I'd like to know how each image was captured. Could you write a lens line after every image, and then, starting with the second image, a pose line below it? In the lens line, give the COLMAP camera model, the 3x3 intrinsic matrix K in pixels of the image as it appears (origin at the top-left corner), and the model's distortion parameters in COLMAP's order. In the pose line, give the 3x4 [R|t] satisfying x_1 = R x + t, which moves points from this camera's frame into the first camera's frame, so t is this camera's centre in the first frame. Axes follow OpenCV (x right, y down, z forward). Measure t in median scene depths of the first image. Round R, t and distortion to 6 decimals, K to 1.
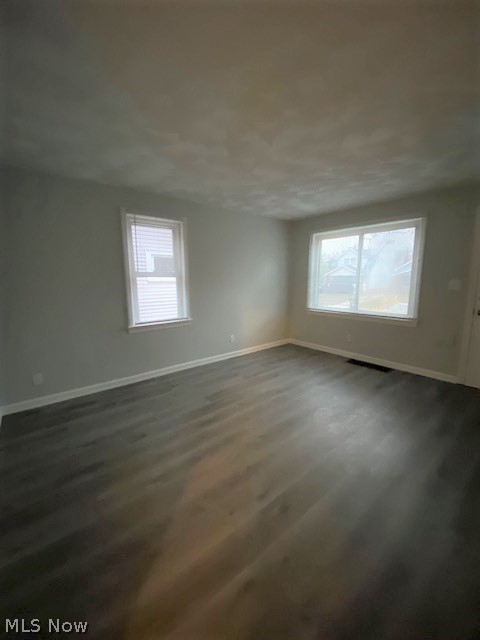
lens RADIAL K [[255.2, 0, 240.0], [0, 255.2, 320.0], [0, 0, 1]] dist [0.000245, -0.011589]
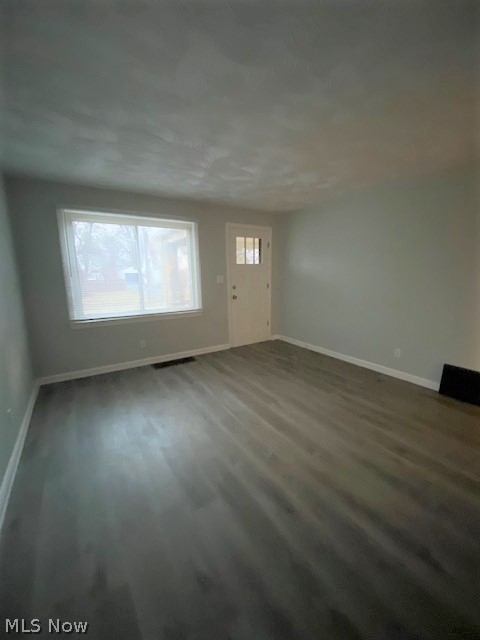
lens RADIAL K [[255.2, 0, 240.0], [0, 255.2, 320.0], [0, 0, 1]] dist [0.000245, -0.011589]
pose [[0.122468, -0.173584, 0.977175, -0.464288], [0.172477, 0.973327, 0.151284, -0.101881], [-0.977371, 0.150013, 0.149140, 0.651534]]
